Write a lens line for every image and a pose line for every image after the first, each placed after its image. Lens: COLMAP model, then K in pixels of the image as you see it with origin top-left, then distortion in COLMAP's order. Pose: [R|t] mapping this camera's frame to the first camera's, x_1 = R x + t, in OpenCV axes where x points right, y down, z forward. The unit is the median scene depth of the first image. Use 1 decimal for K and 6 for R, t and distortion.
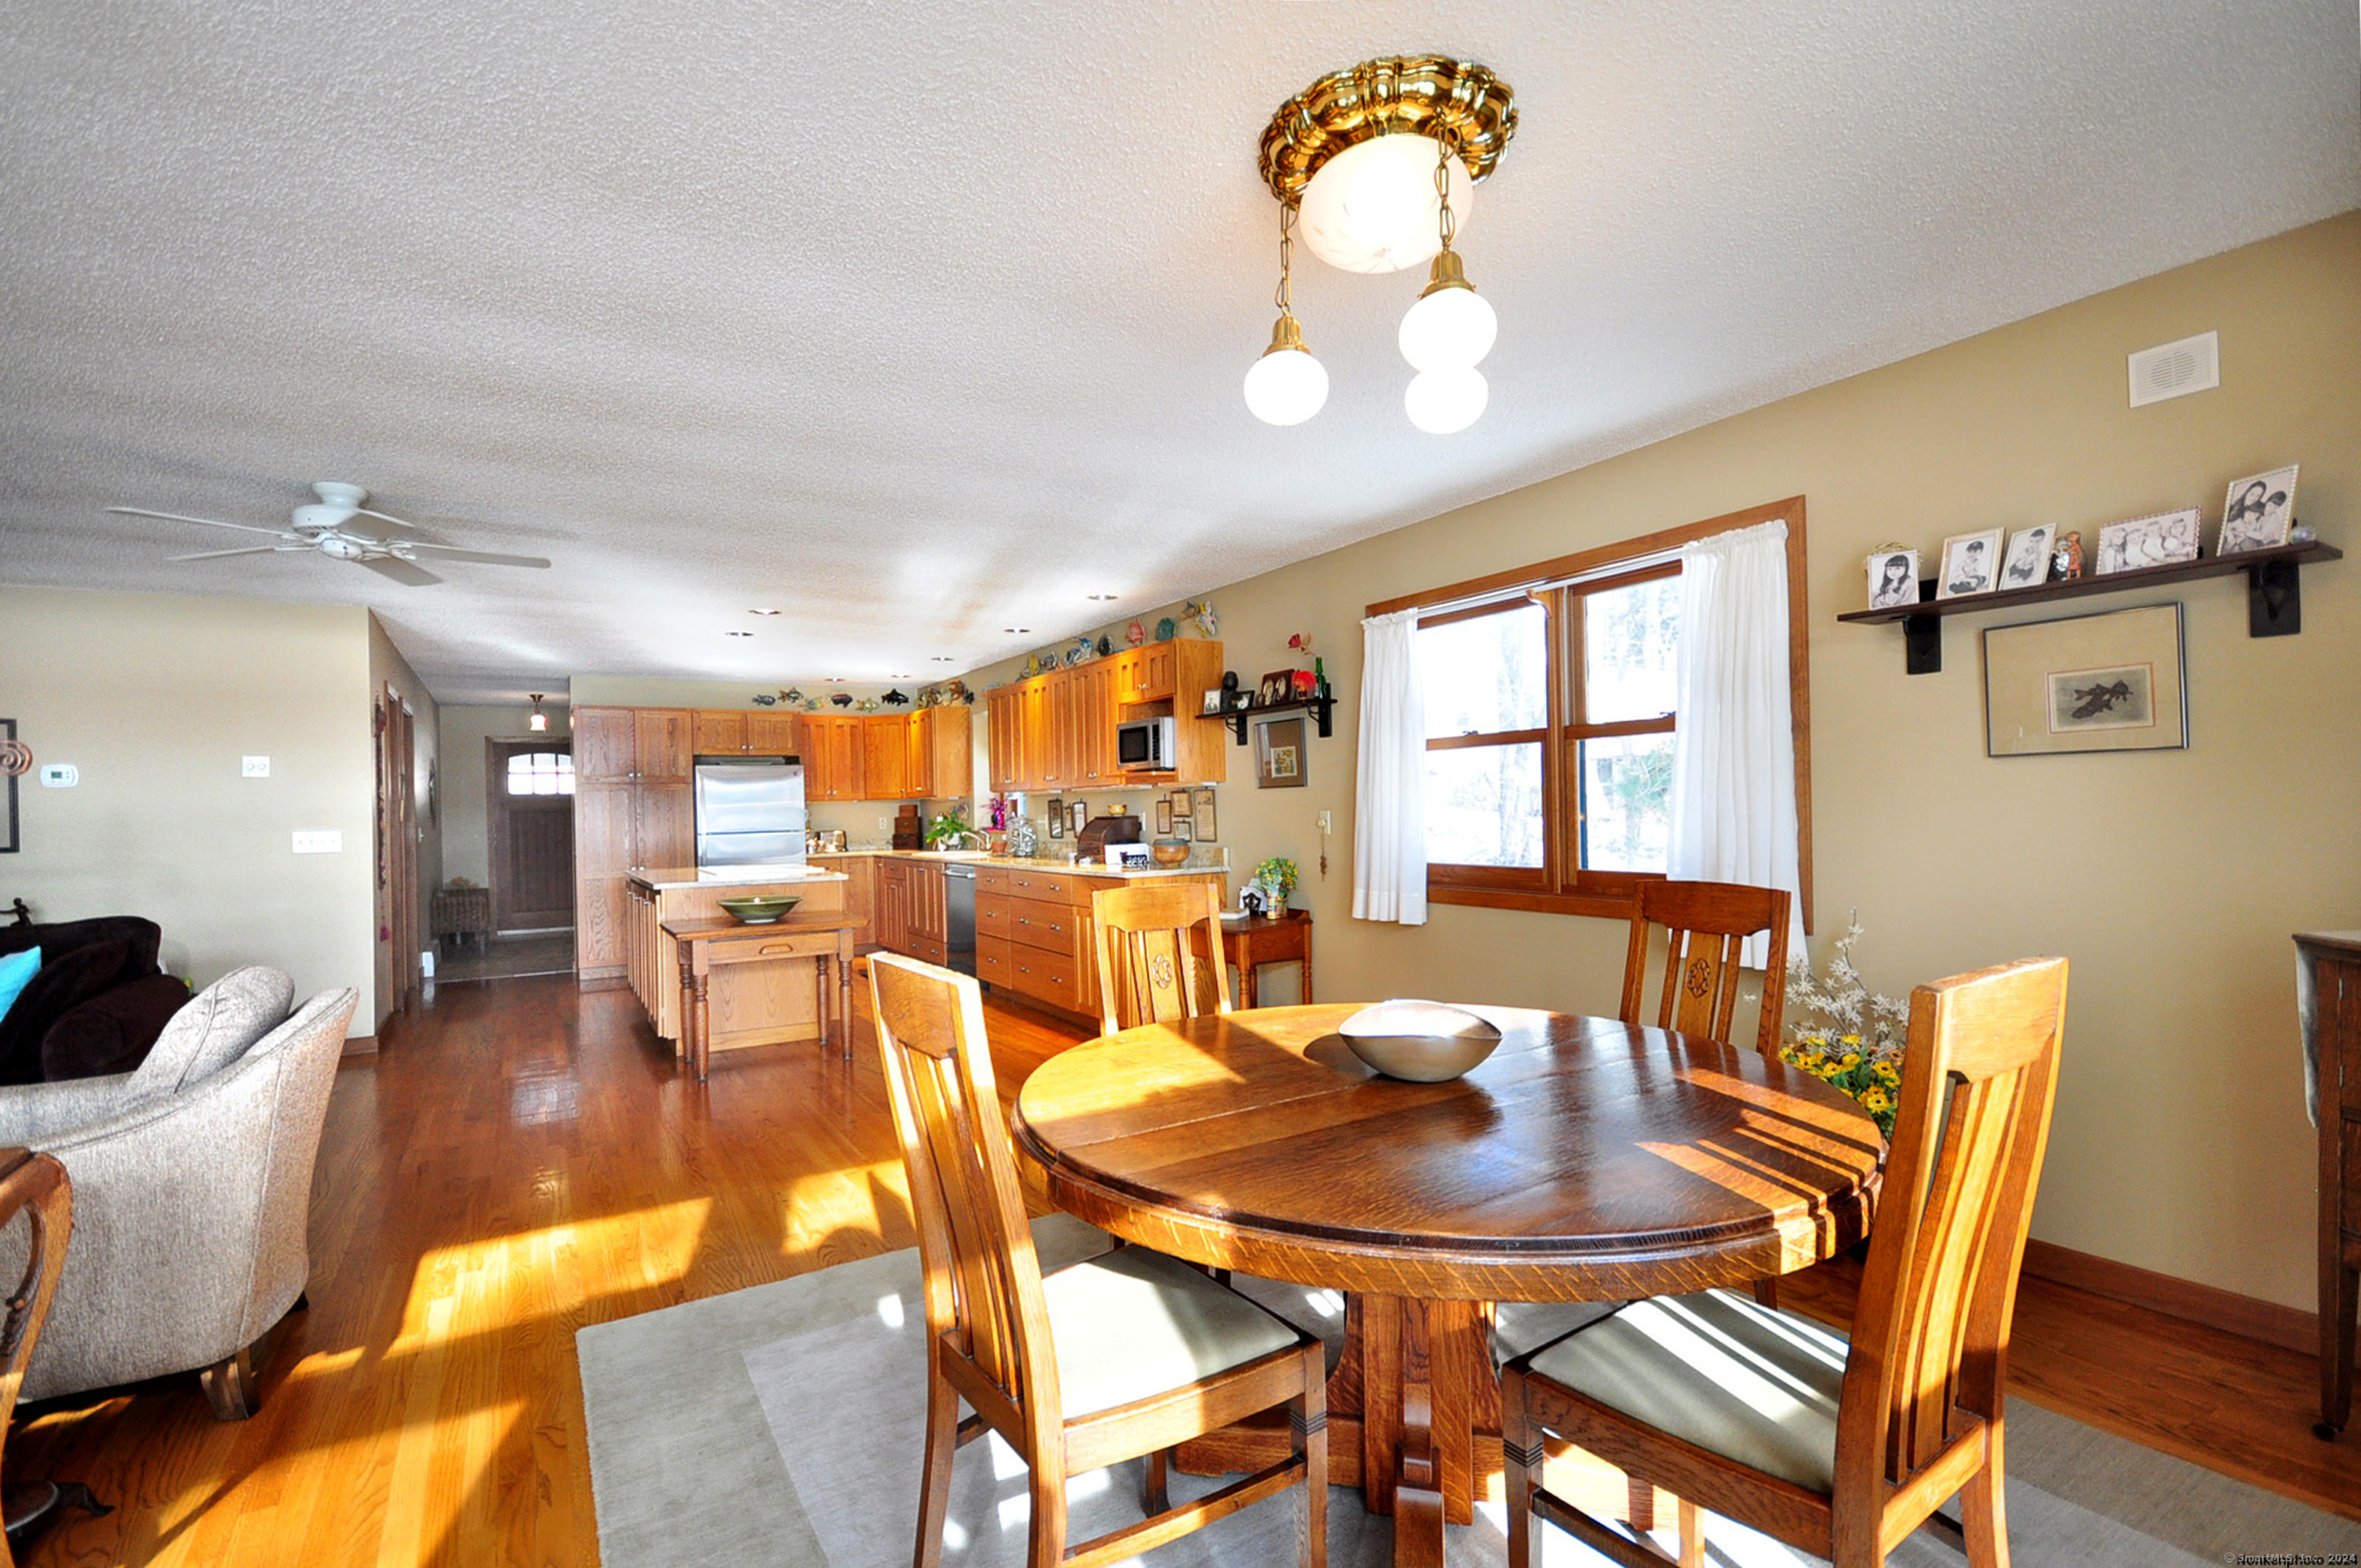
lens RADIAL K [[1050.5, 0, 1164.4], [0, 1050.5, 824.8], [0, 0, 1]] dist [0.015320, -0.013517]
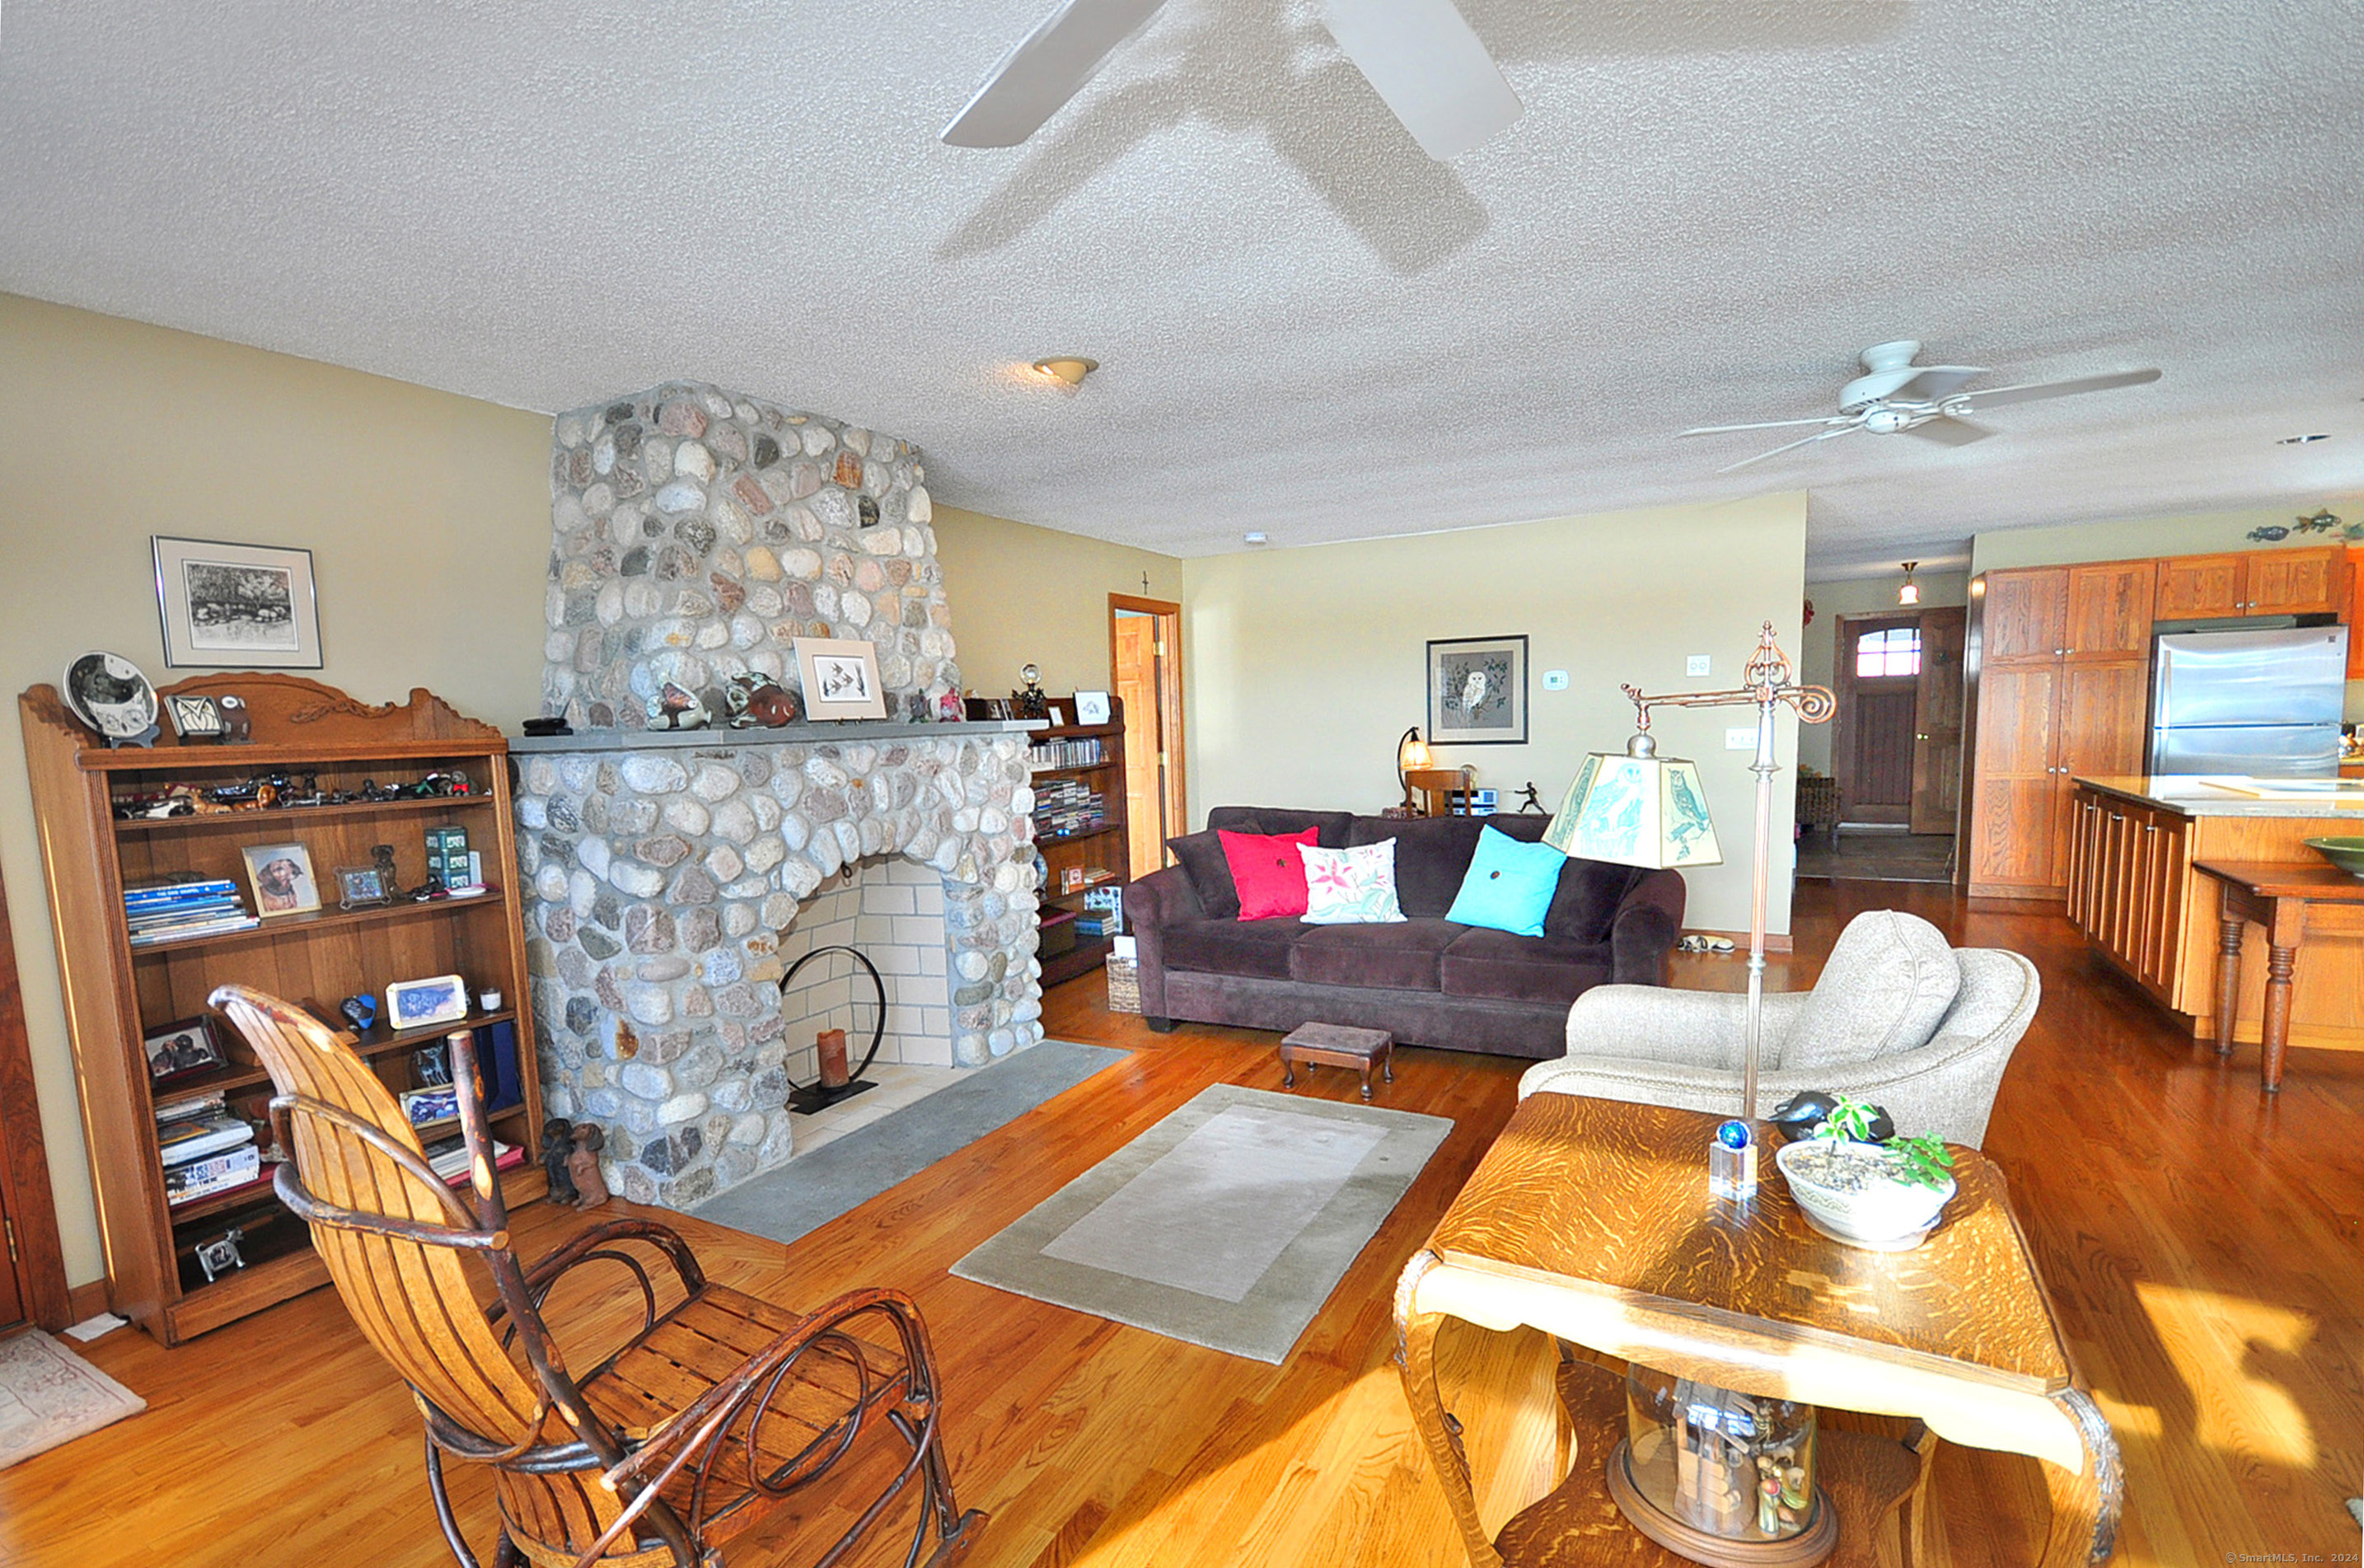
lens RADIAL K [[1078.2, 0, 1173.2], [0, 1078.2, 839.3], [0, 0, 1]] dist [0.016429, -0.014543]
pose [[0.495176, 0.103791, -0.862571, -0.113642], [0.008700, 0.992196, 0.124383, -0.014219], [0.868749, -0.069095, 0.490409, 0.004902]]
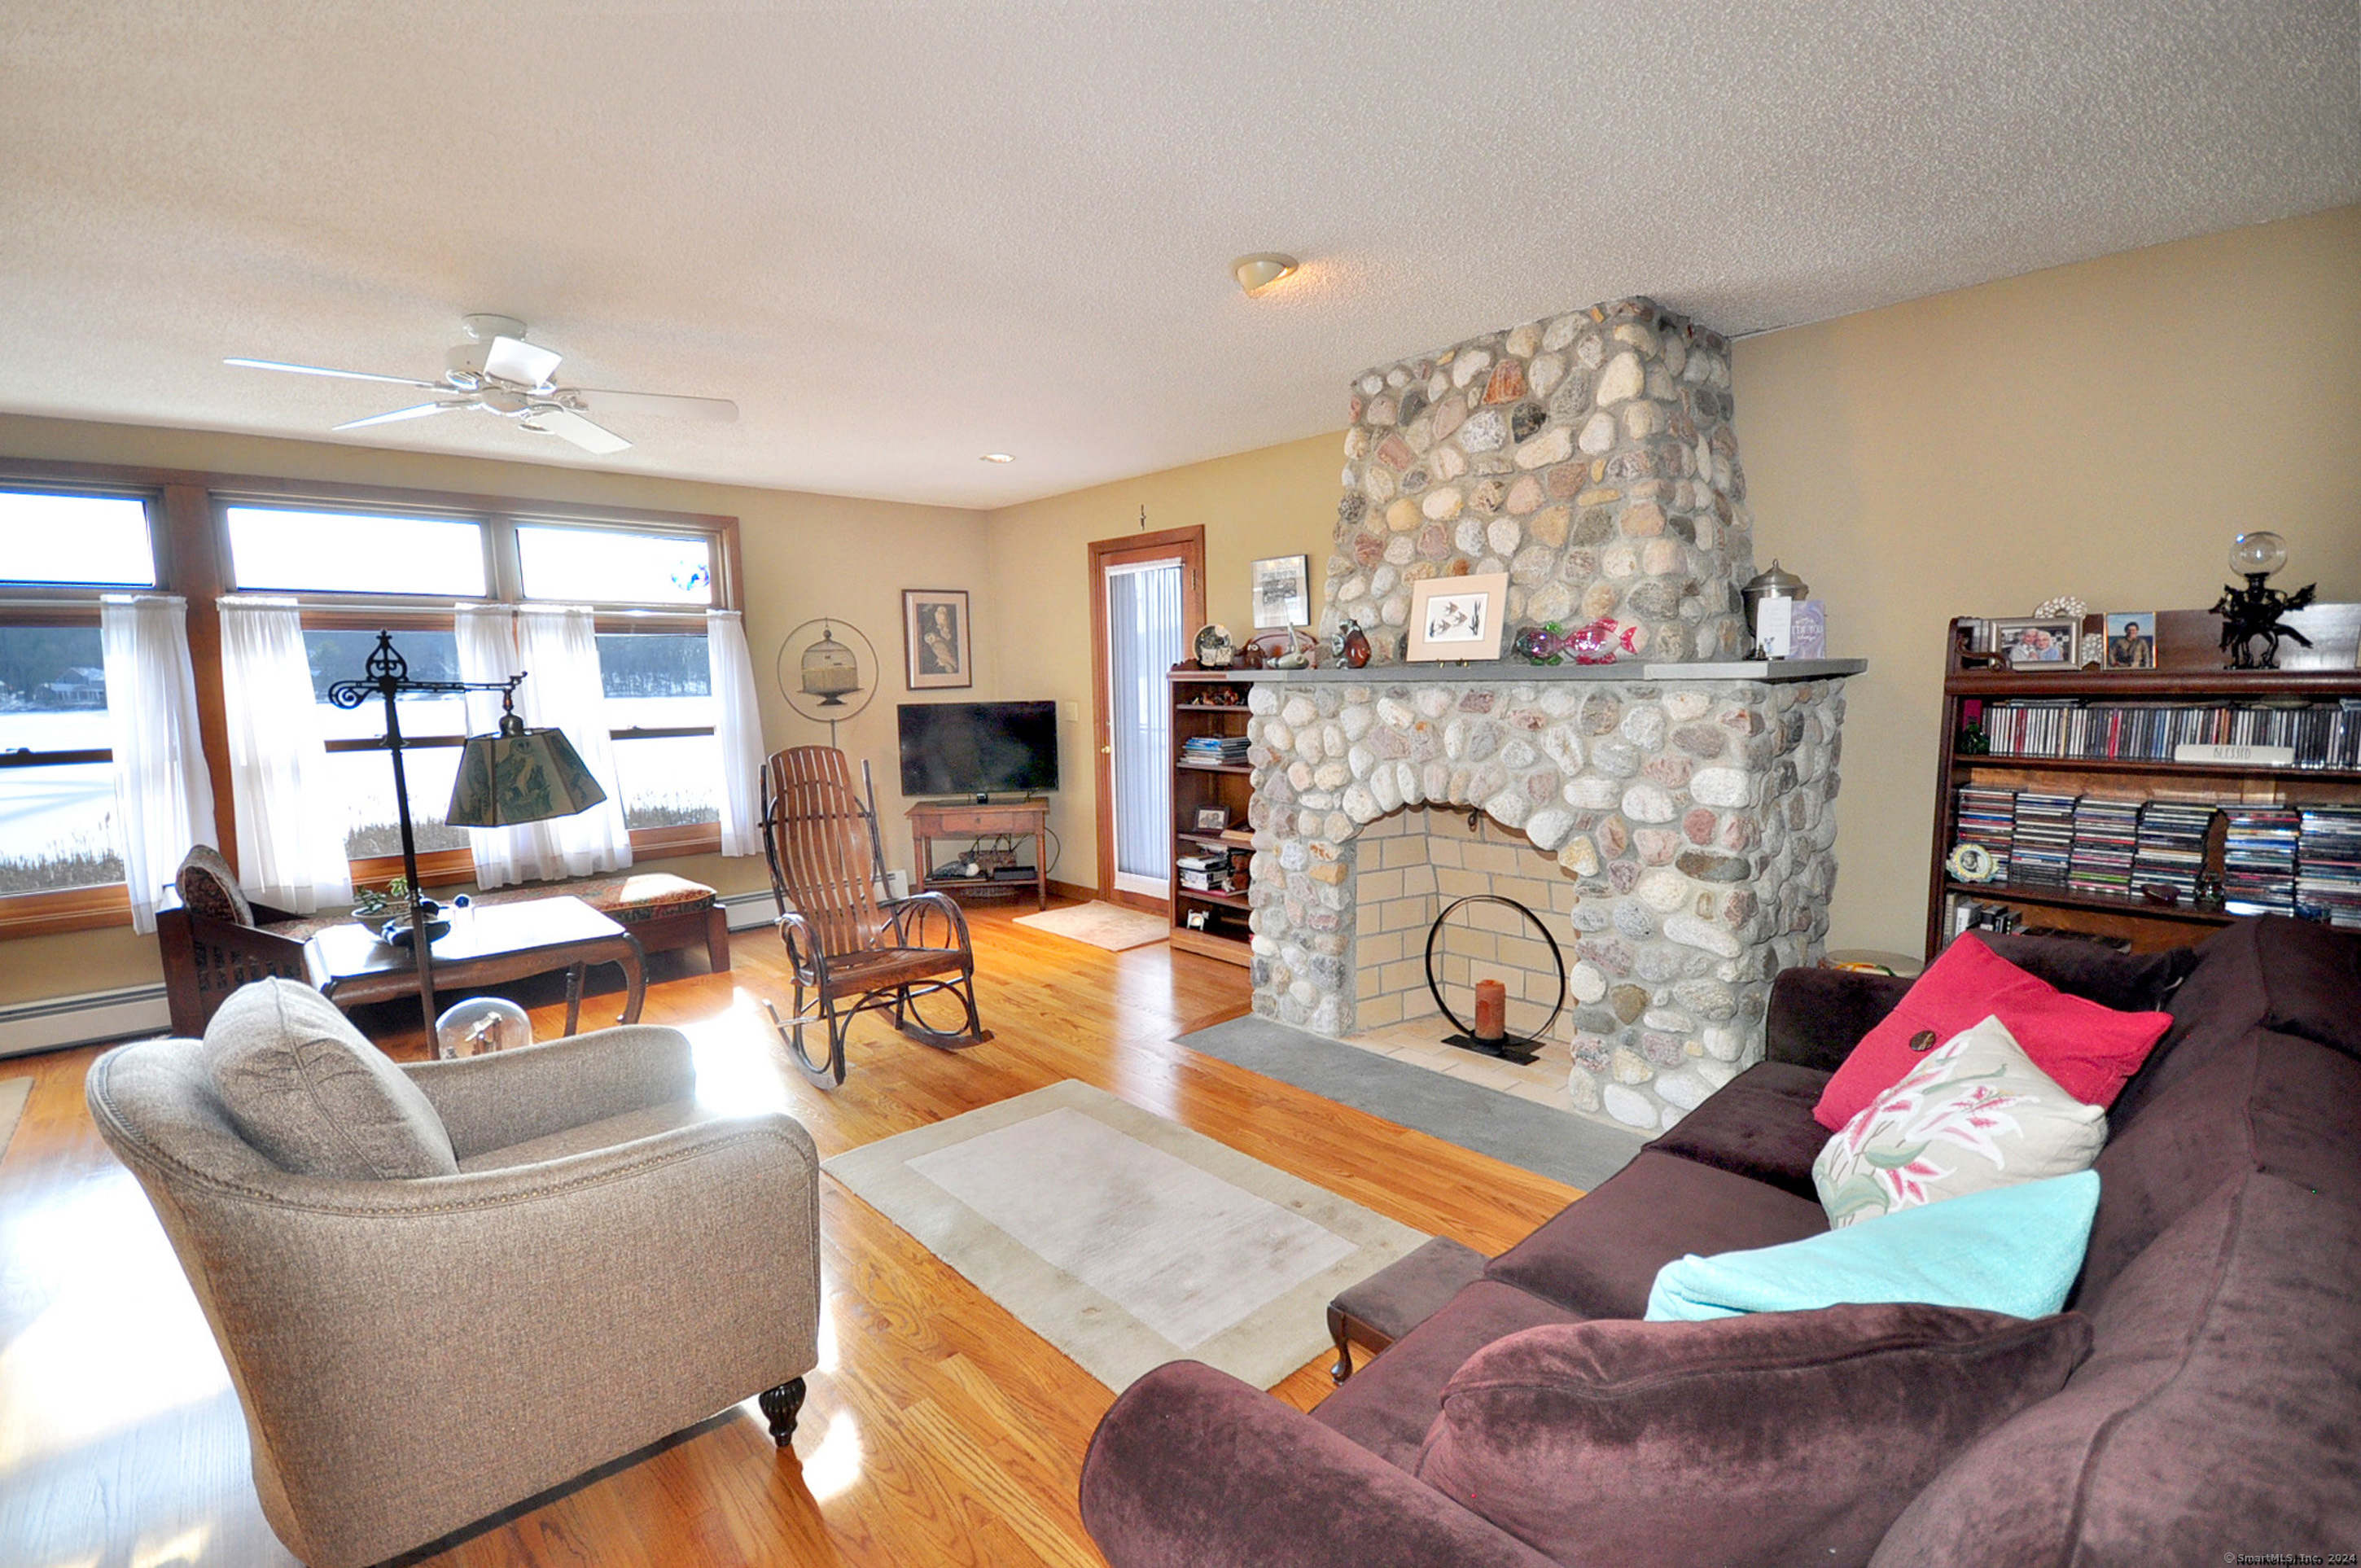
lens RADIAL K [[1044.3, 0, 1185.1], [0, 1044.3, 800.2], [0, 0, 1]] dist [0.004285, -0.007369]
pose [[-0.978791, 0.063895, -0.194641, -0.382080], [0.036302, 0.989177, 0.142165, -0.016927], [0.201618, 0.132084, -0.970517, 0.498865]]
